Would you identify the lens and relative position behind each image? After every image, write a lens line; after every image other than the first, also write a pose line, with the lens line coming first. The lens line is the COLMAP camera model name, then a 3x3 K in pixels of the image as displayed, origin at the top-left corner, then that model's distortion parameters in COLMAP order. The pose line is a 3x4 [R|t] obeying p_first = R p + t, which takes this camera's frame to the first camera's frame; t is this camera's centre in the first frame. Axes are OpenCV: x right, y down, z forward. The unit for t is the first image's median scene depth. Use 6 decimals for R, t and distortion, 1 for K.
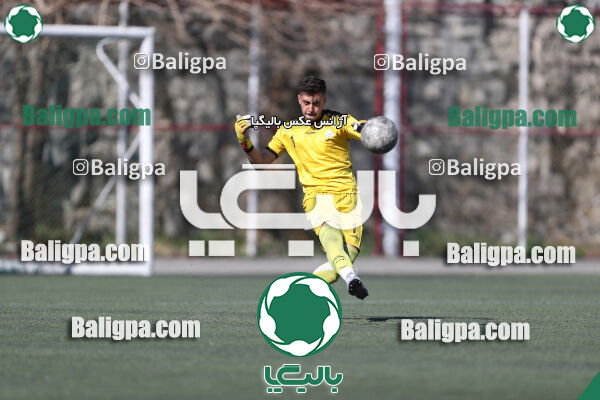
lens RADIAL K [[346.9, 0, 298.6], [0, 346.9, 200.2], [0, 0, 1]] dist [0.012361, -0.001609]
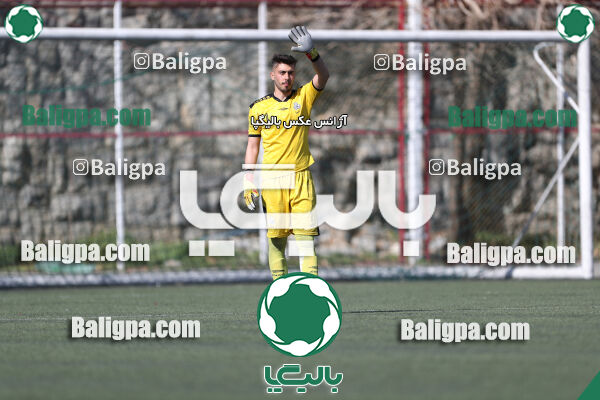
lens RADIAL K [[346.9, 0, 302.0], [0, 346.9, 200.0], [0, 0, 1]] dist [0.012361, -0.001609]
pose [[0.999884, -0.013472, 0.007136, -1.256120], [0.013462, 0.999908, 0.001417, -0.022887], [-0.007155, -0.001321, 0.999974, 0.003359]]
